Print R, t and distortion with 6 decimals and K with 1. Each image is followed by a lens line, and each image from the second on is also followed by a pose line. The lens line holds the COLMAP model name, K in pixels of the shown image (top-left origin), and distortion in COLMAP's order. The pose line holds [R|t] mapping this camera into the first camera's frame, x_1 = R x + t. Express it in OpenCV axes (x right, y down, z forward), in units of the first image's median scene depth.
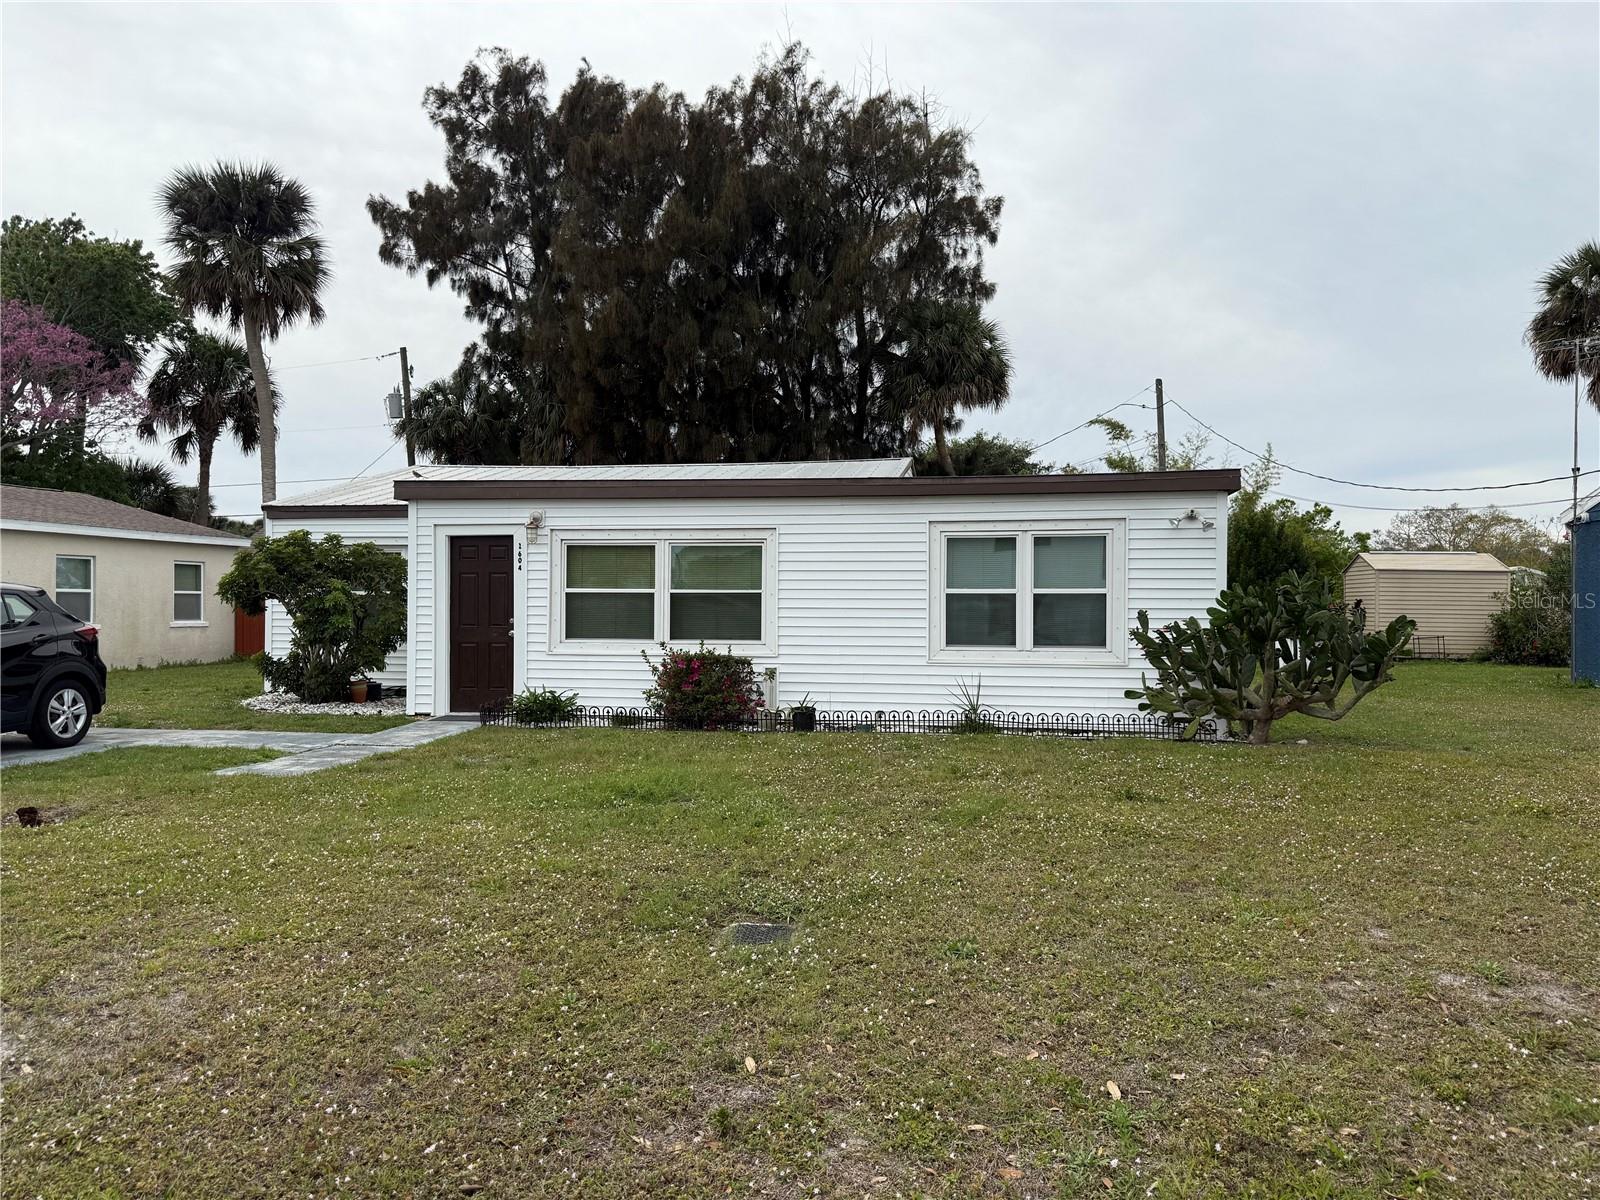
lens RADIAL K [[1133.7, 0, 803.2], [0, 1133.7, 605.1], [0, 0, 1]] dist [0.063661, -0.012667]
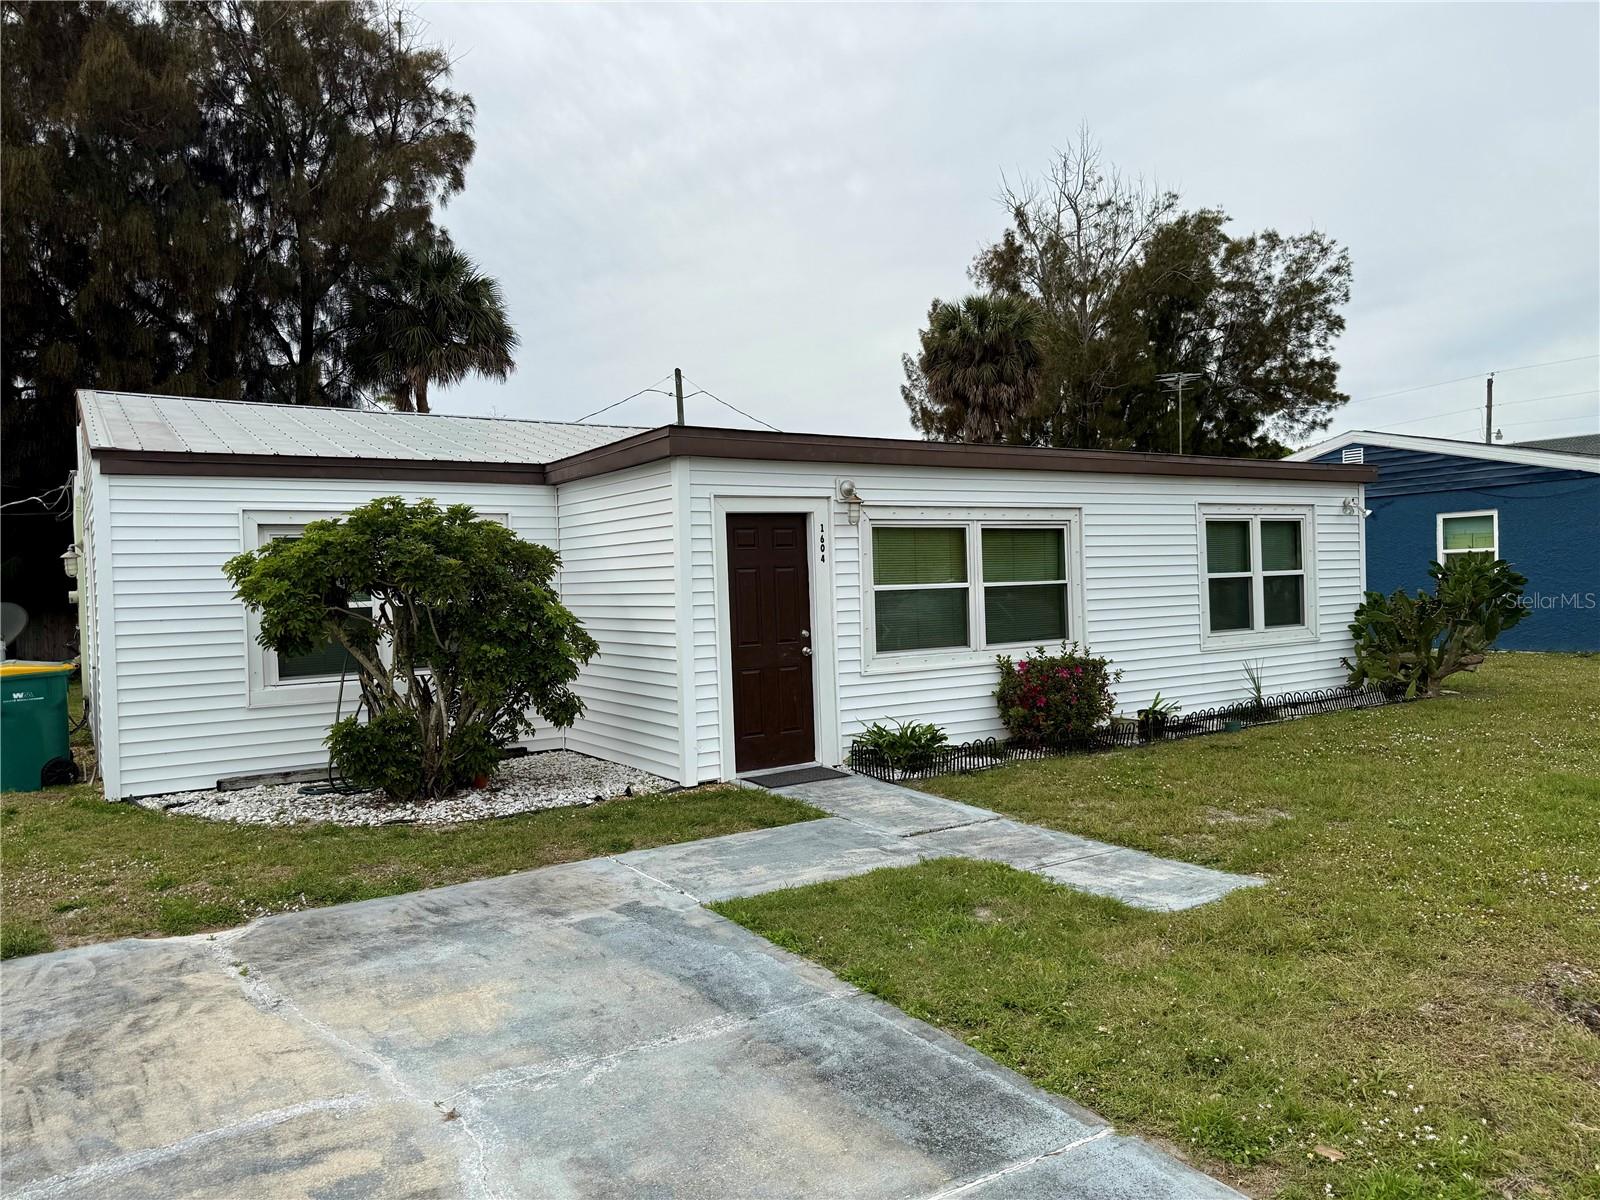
lens RADIAL K [[1133.7, 0, 794.7], [0, 1133.7, 595.0], [0, 0, 1]] dist [0.063661, -0.012667]
pose [[0.729944, -0.035295, 0.682595, -0.724680], [0.034408, 0.999297, 0.014875, -0.020550], [-0.682641, 0.012629, 0.730645, 0.477779]]
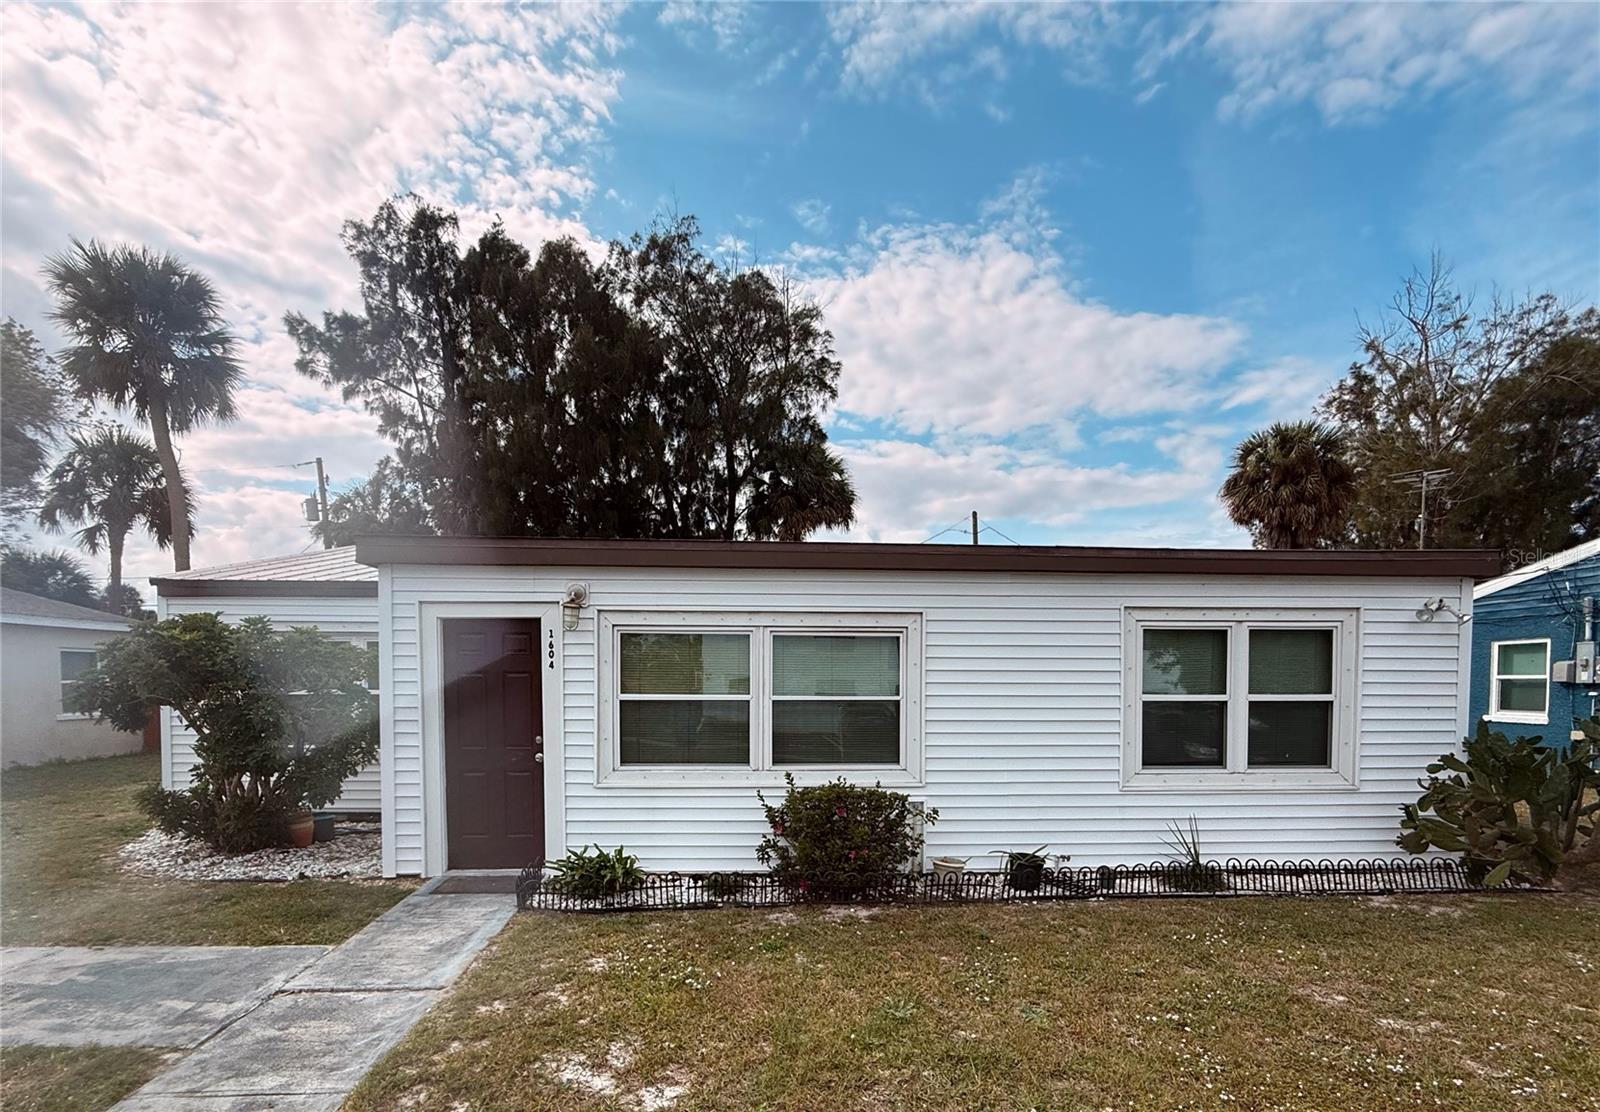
lens RADIAL K [[762.3, 0, 786.2], [0, 762.3, 700.1], [0, 0, 1]] dist [0.005031, -0.004253]
pose [[0.975725, -0.008087, 0.218852, -0.204690], [0.002023, 0.999608, 0.027920, -0.023277], [-0.218992, -0.026800, 0.975359, 0.492980]]
